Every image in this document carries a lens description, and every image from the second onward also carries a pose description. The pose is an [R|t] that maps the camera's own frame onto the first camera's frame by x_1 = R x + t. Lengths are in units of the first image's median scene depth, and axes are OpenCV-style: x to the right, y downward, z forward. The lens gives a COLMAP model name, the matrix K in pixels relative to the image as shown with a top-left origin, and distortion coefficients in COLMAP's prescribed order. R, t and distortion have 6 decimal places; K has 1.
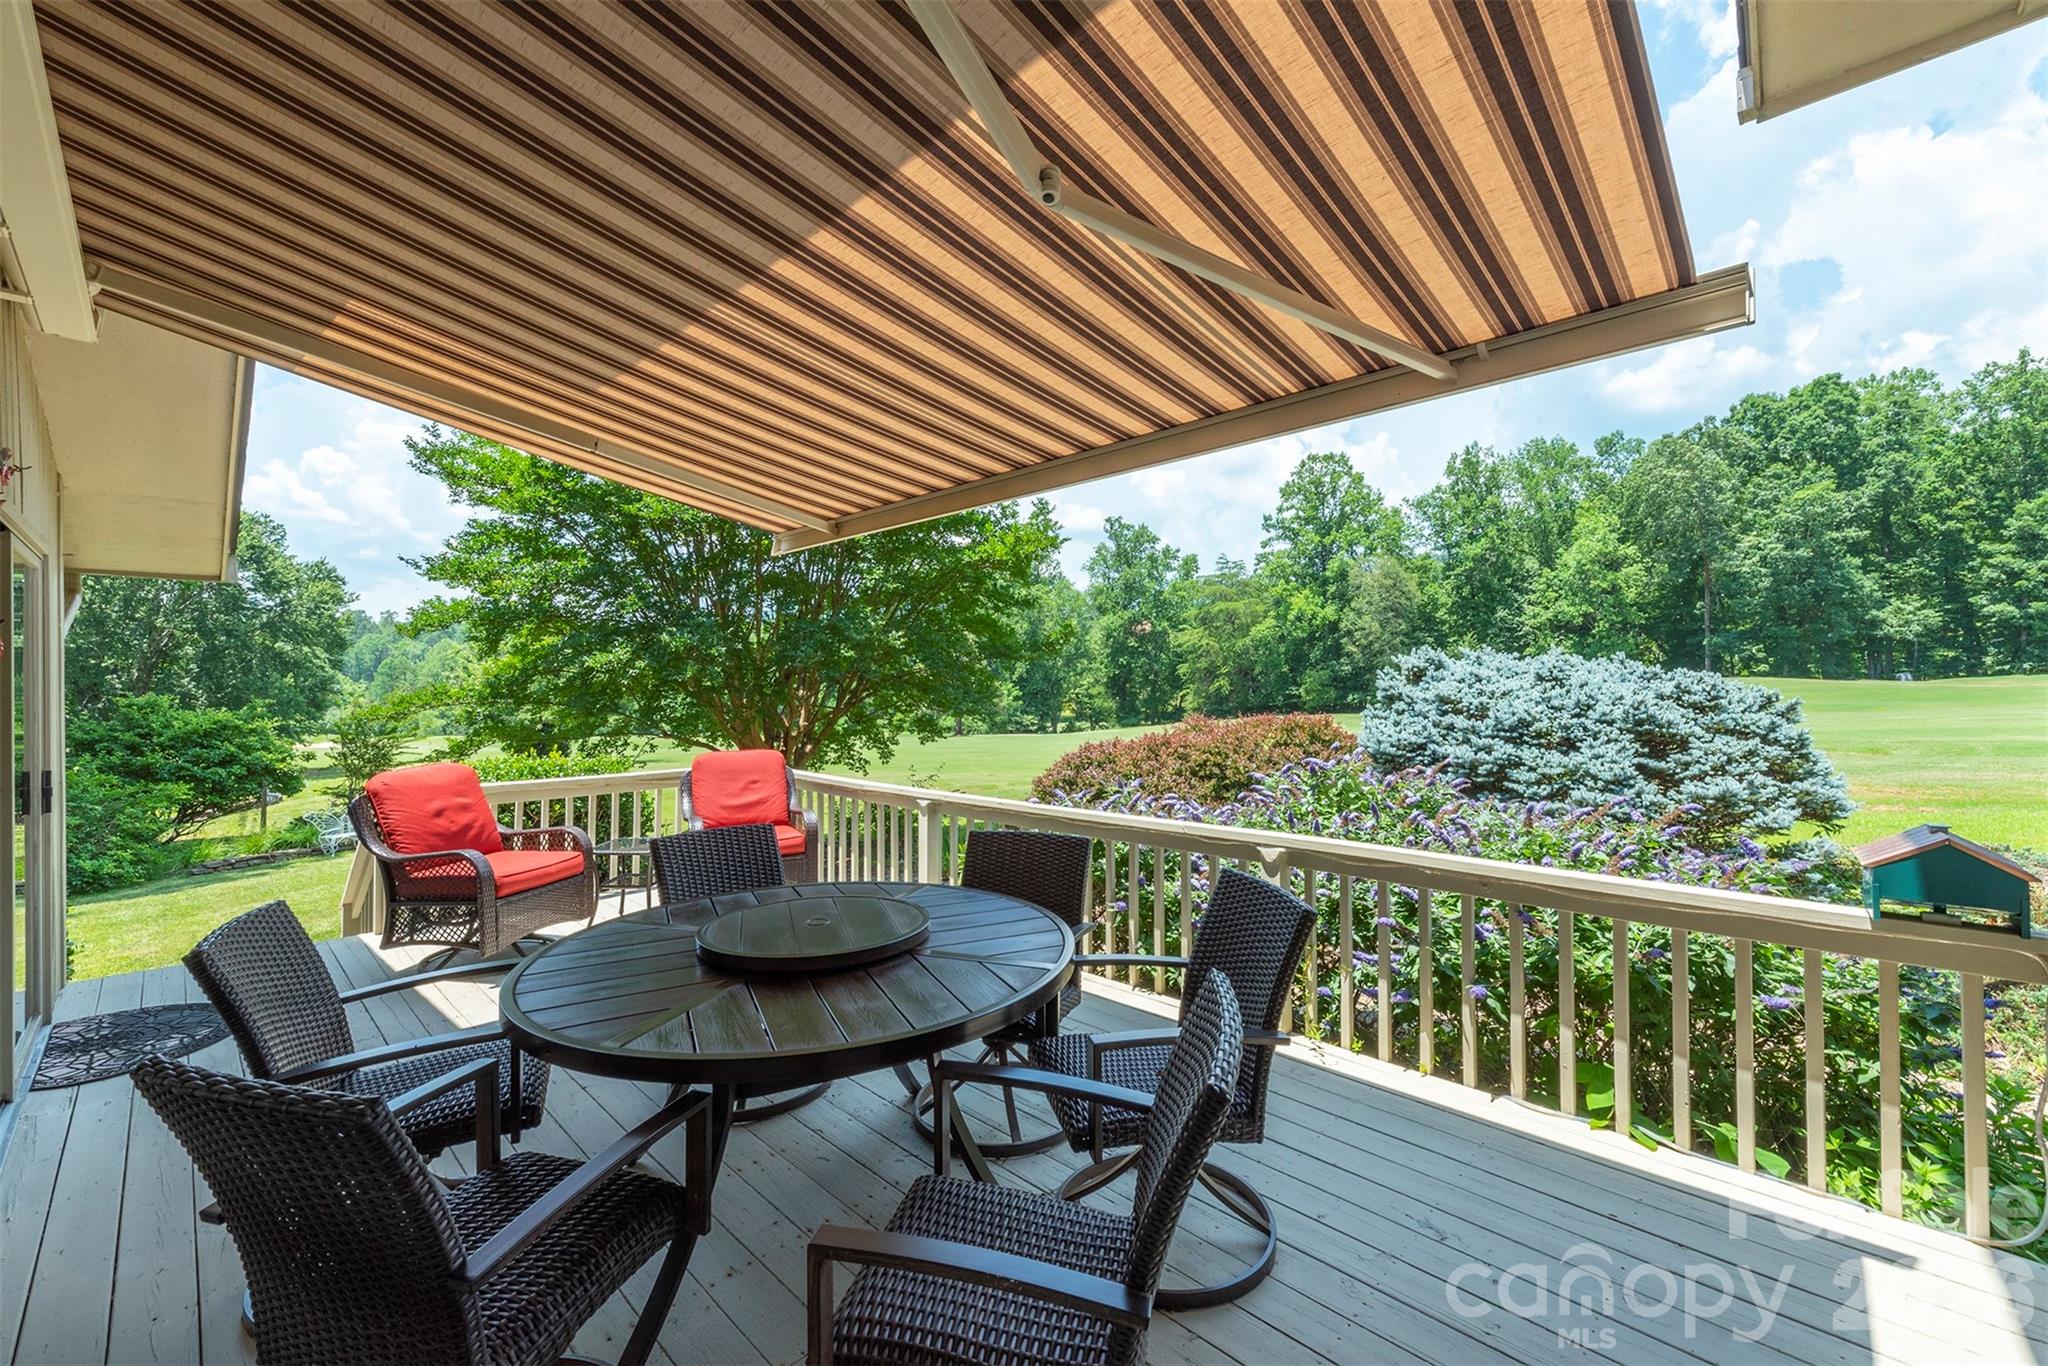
lens RADIAL K [[832.6, 0, 1027.4], [0, 832.6, 677.3], [0, 0, 1]] dist [0.001269, -0.000136]
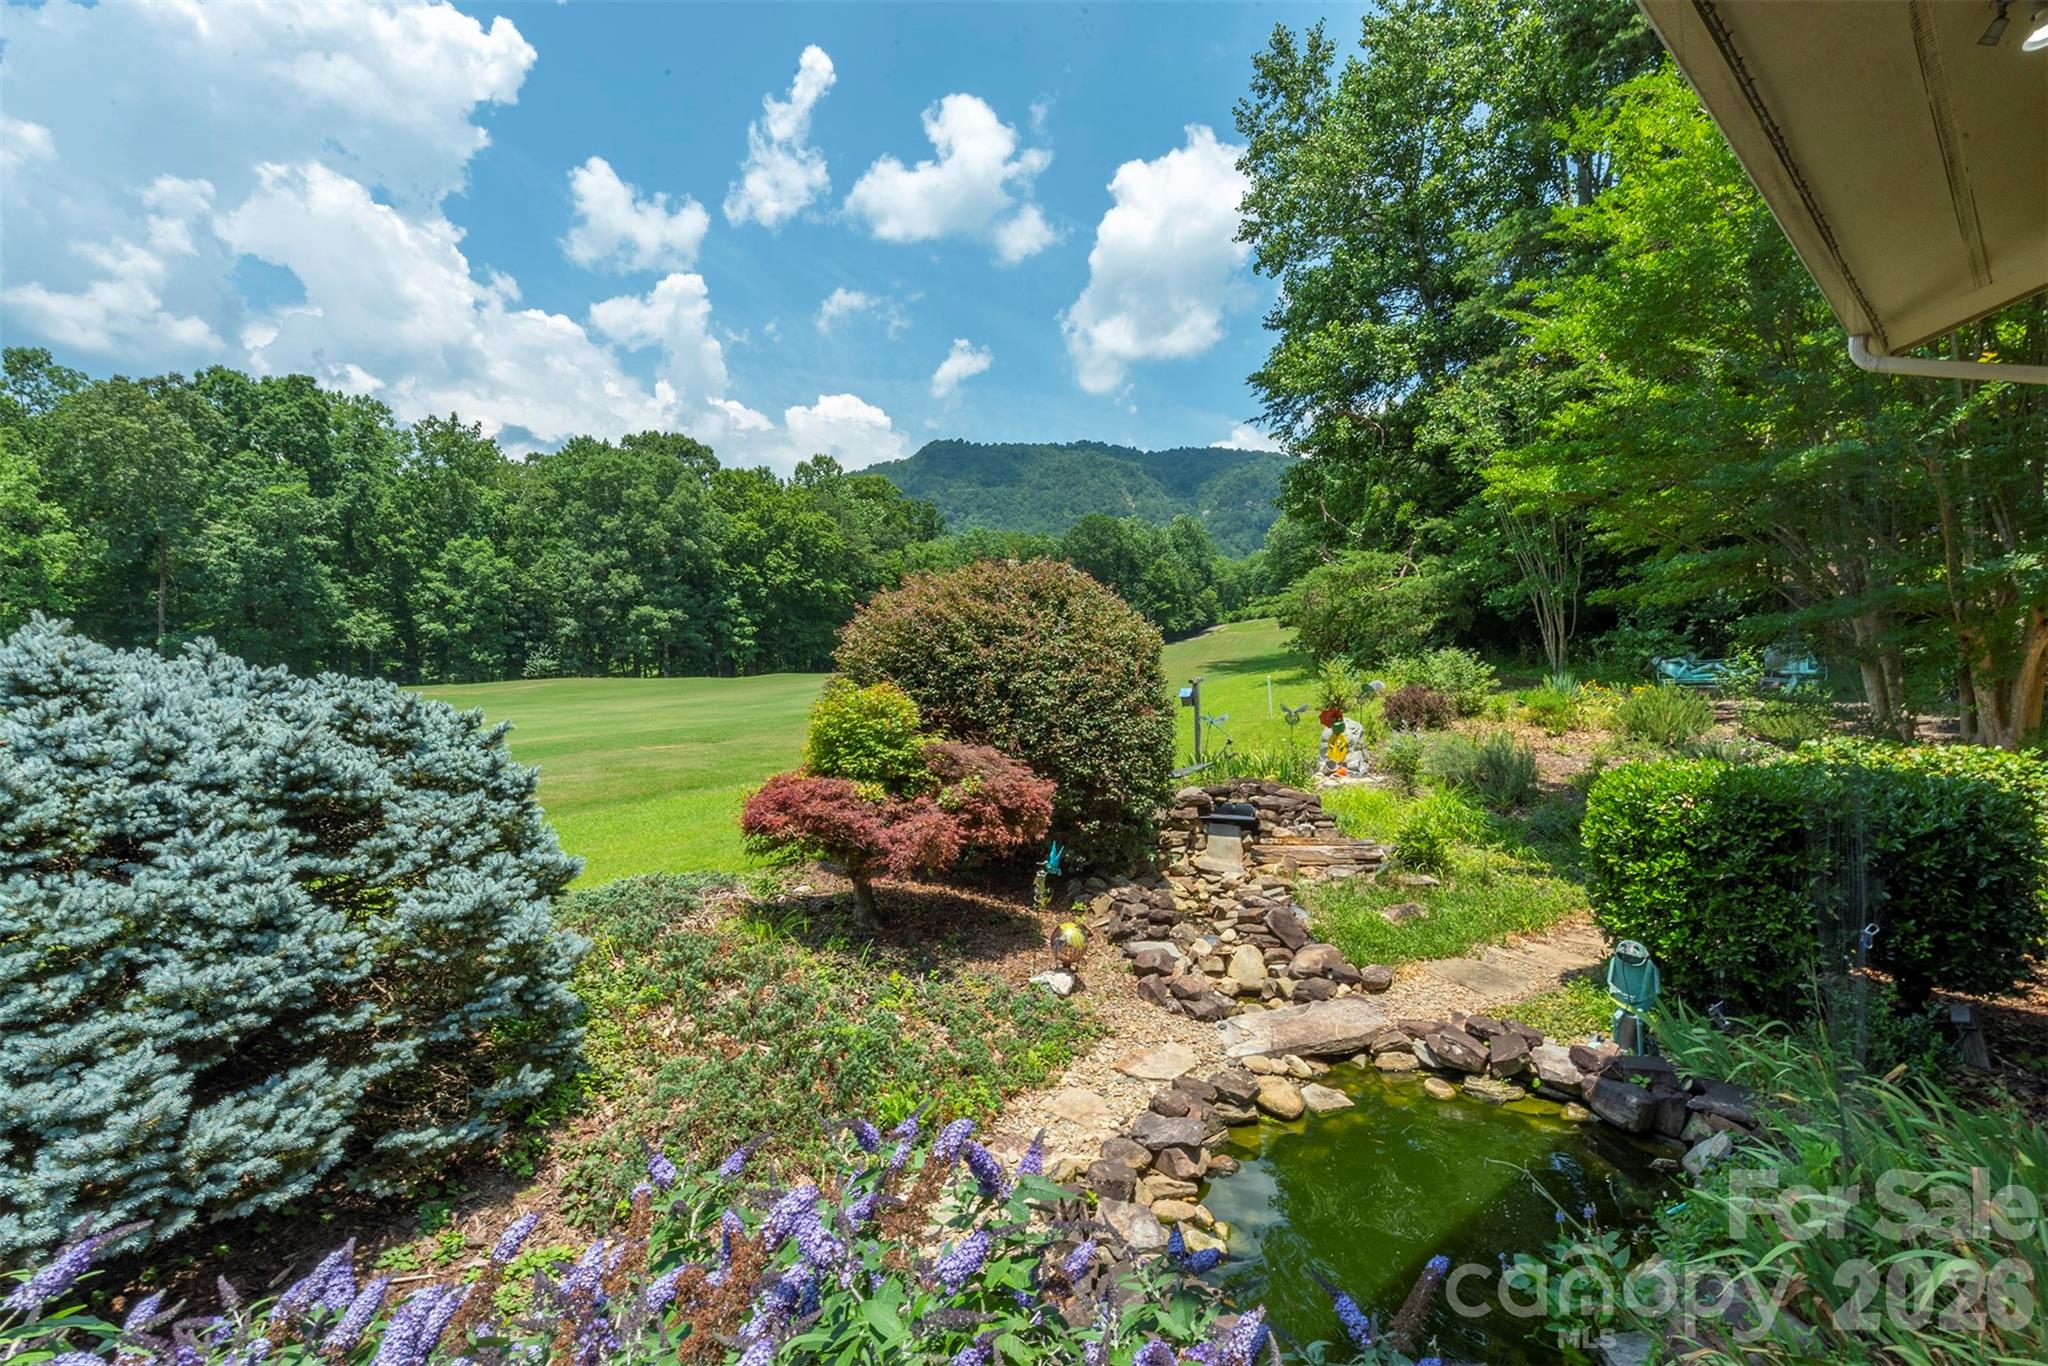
lens RADIAL K [[885.0, 0, 1033.5], [0, 885.0, 687.3], [0, 0, 1]] dist [0.005434, -0.000871]
pose [[0.105265, 0.009721, 0.994397, 0.229076], [-0.015154, 0.999852, -0.008170, -0.002994], [-0.994329, -0.014209, 0.105396, 0.447863]]
